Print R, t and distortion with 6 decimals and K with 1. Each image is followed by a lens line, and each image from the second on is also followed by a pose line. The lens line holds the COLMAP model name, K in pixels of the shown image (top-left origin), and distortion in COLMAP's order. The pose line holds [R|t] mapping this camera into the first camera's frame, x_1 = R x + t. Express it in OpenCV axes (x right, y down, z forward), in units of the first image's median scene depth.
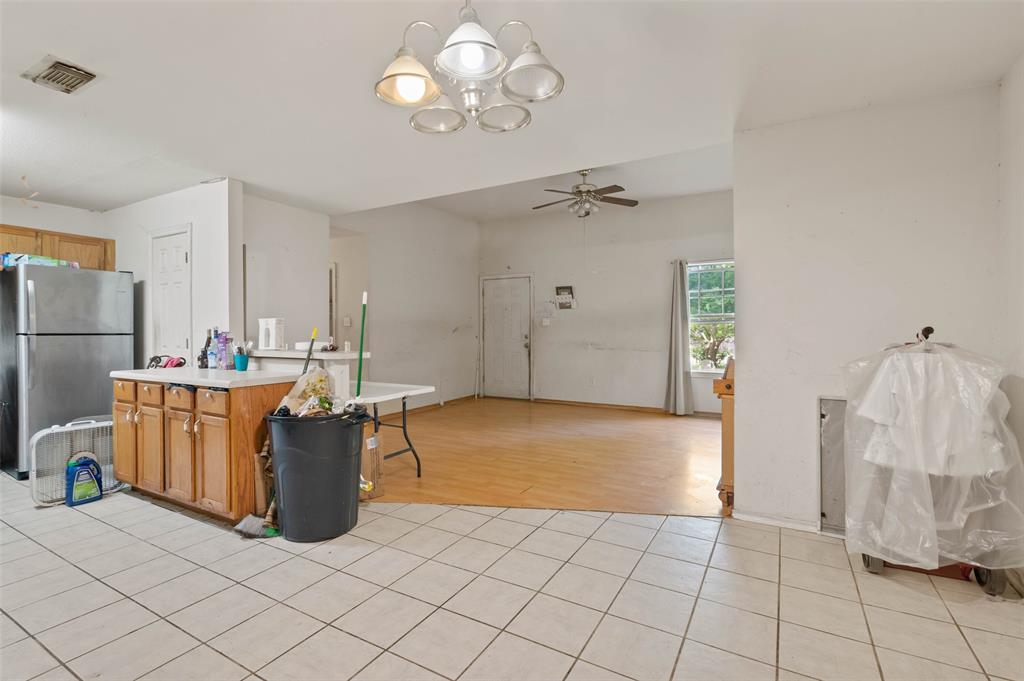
lens RADIAL K [[473.6, 0, 512.4], [0, 473.6, 334.3], [0, 0, 1]] dist [-0.009749, 0.000696]
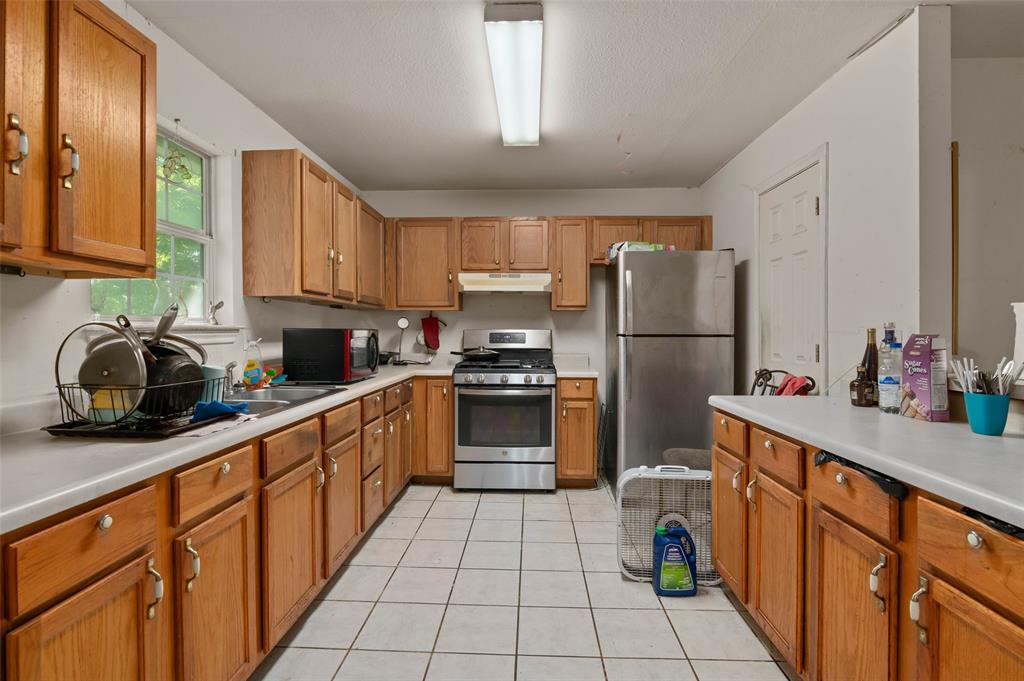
lens RADIAL K [[473.6, 0, 512.4], [0, 473.6, 334.3], [0, 0, 1]] dist [-0.009749, 0.000696]
pose [[0.462396, 0.008207, -0.886636, -0.382144], [-0.005921, 0.999963, 0.006169, -0.006000], [0.886654, 0.002397, 0.462428, 0.434395]]
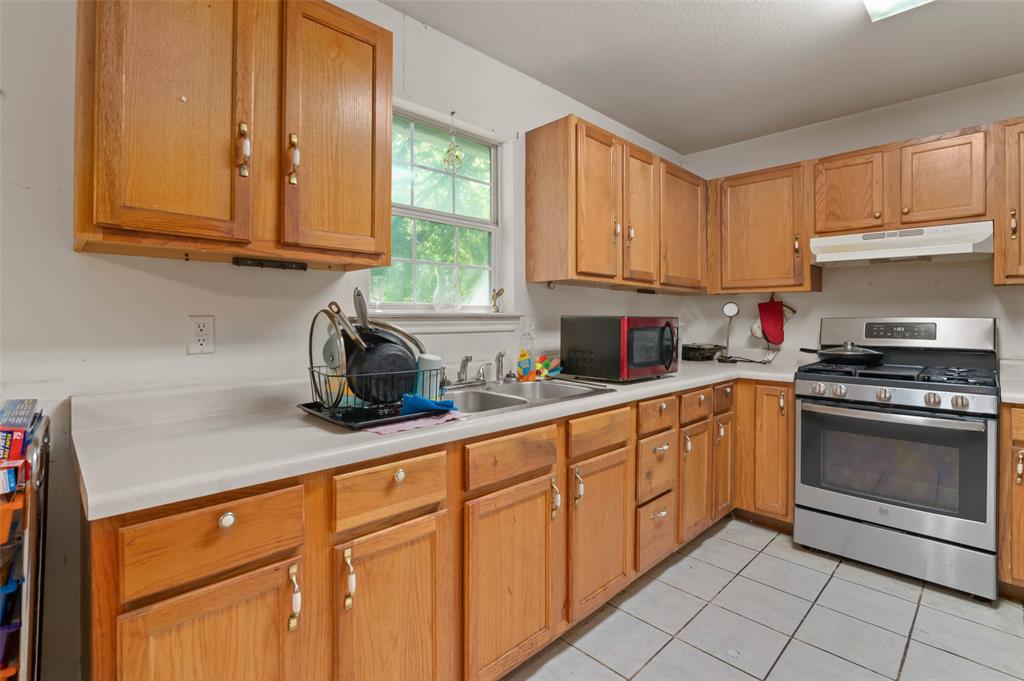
lens RADIAL K [[478.6, 0, 513.3], [0, 478.6, 320.1], [0, 0, 1]] dist [-0.010212, 0.000841]
pose [[-0.269767, 0.002914, -0.962921, -0.494238], [-0.007763, 0.999956, 0.005200, -0.005734], [0.962894, 0.008878, -0.269733, 0.542264]]
